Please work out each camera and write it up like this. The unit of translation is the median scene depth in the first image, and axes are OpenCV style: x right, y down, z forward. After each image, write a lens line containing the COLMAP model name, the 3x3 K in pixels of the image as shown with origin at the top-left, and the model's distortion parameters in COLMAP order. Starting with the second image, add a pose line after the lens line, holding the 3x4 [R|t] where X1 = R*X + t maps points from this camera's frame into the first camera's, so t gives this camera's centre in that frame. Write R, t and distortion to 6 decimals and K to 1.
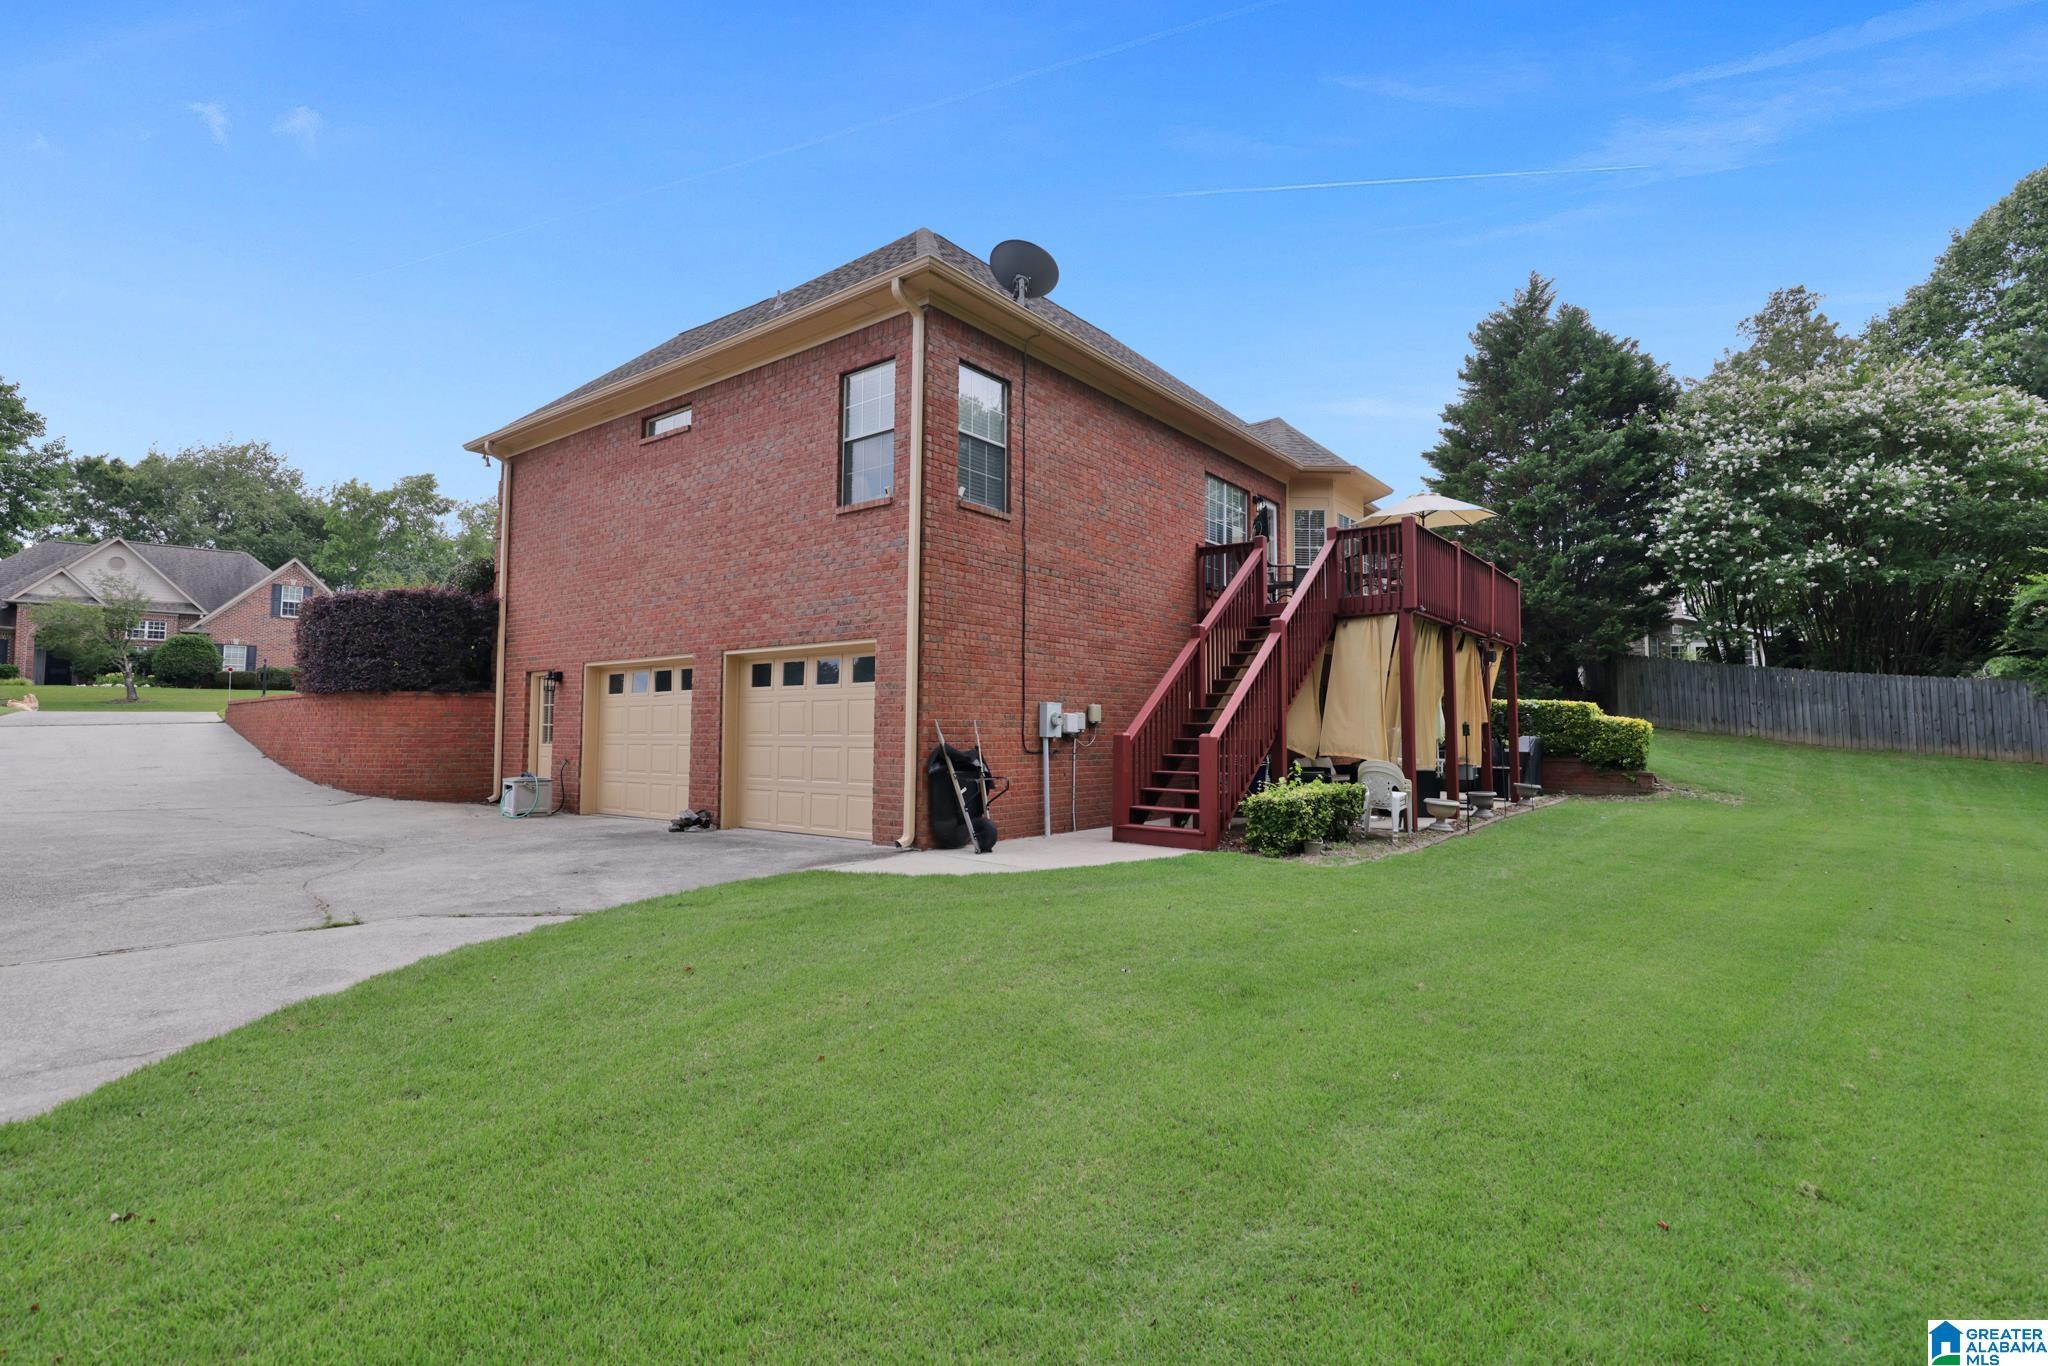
lens RADIAL K [[988.4, 0, 1026.0], [0, 988.4, 673.5], [0, 0, 1]] dist [-0.002133, -0.000065]
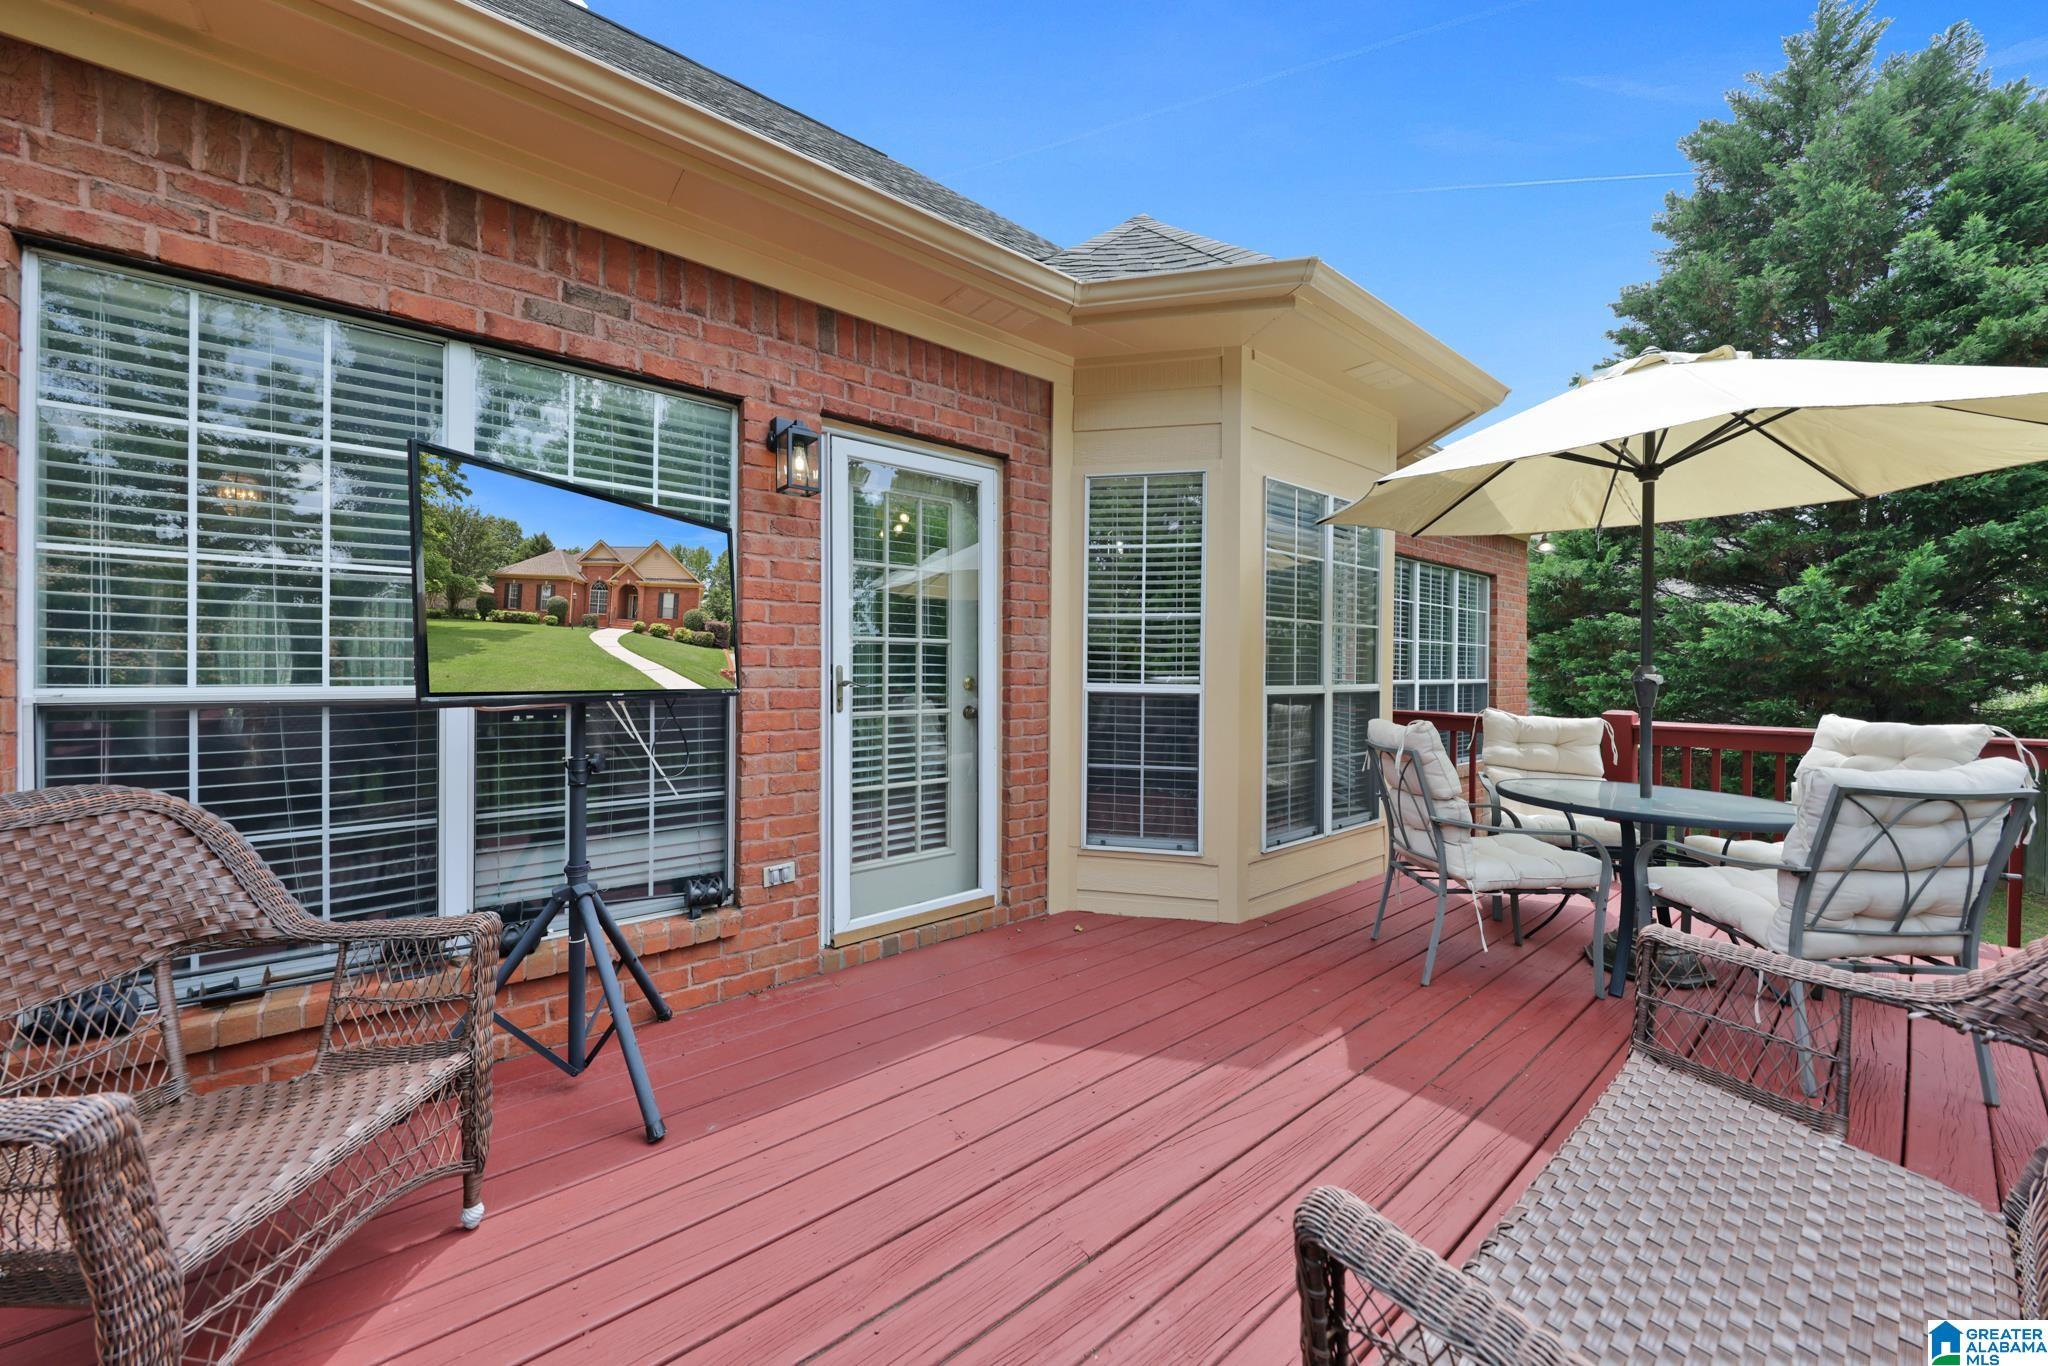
lens RADIAL K [[741.0, 0, 1017.7], [0, 741.0, 674.5], [0, 0, 1]] dist [-0.000140, 0.000050]
pose [[0.972770, 0.010812, -0.231521, 0.300979], [0.006505, 0.997244, 0.073902, -0.126635], [0.231682, -0.073396, 0.970019, 0.797667]]
